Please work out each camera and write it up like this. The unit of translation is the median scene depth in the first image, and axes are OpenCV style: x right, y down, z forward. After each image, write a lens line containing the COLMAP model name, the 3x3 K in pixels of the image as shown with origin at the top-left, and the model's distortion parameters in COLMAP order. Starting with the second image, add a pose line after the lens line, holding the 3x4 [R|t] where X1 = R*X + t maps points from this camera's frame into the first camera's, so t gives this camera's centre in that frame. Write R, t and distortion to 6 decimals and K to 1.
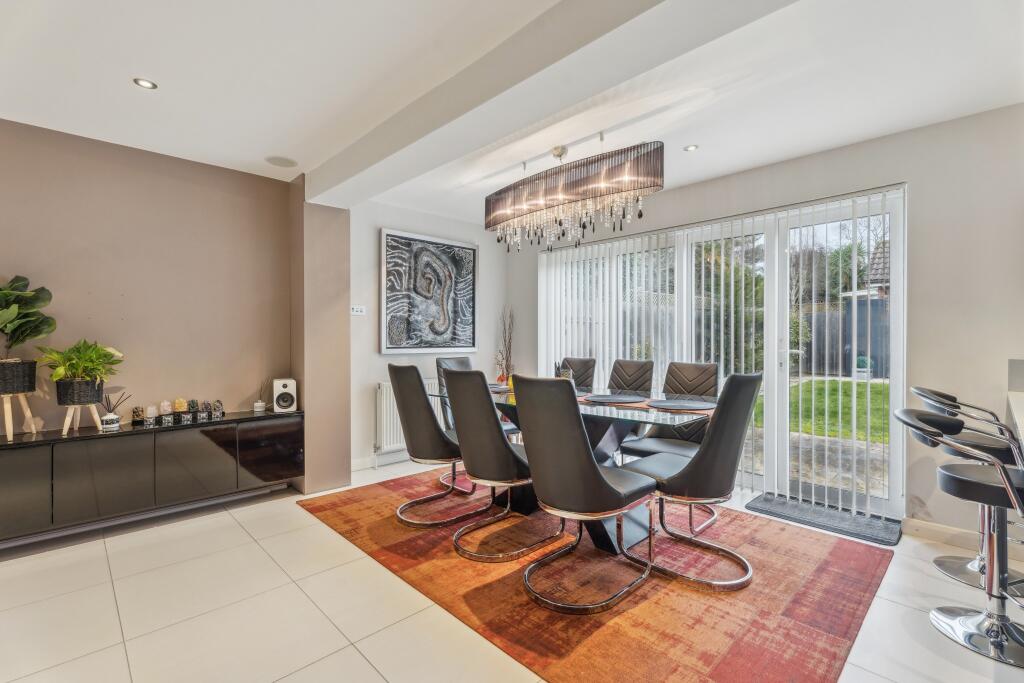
lens RADIAL K [[463.5, 0, 514.9], [0, 463.5, 341.5], [0, 0, 1]] dist [0.002741, -0.000089]
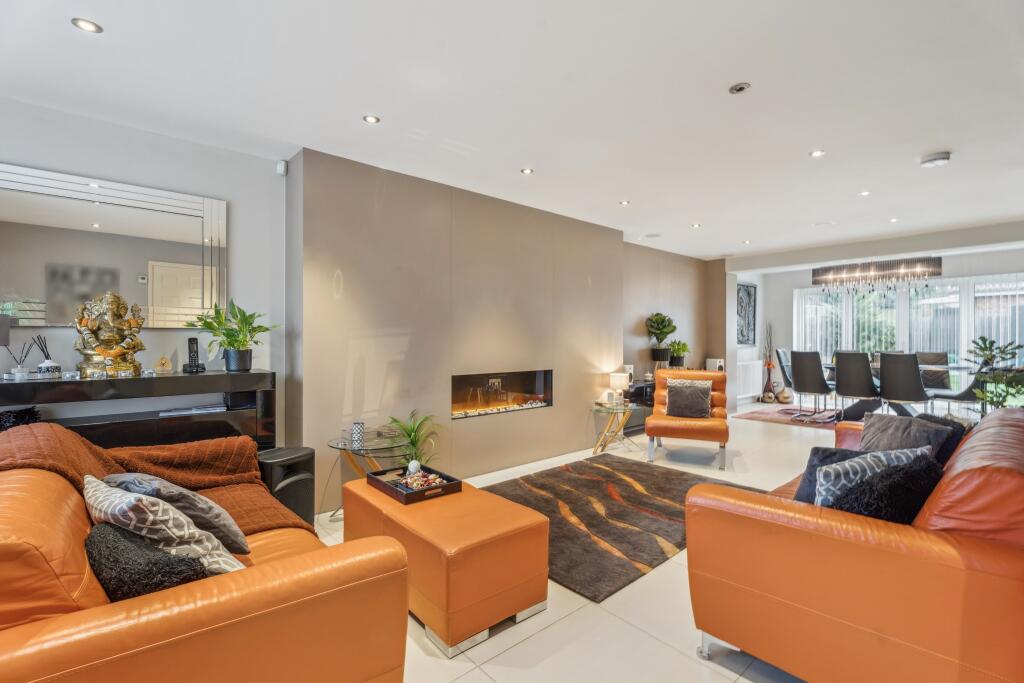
lens RADIAL K [[463.5, 0, 509.3], [0, 463.5, 342.0], [0, 0, 1]] dist [0.002741, -0.000089]
pose [[0.998575, 0.000183, -0.053369, -1.322049], [-0.000349, 0.999995, -0.003097, 0.012716], [0.053368, 0.003111, 0.998570, -1.119706]]
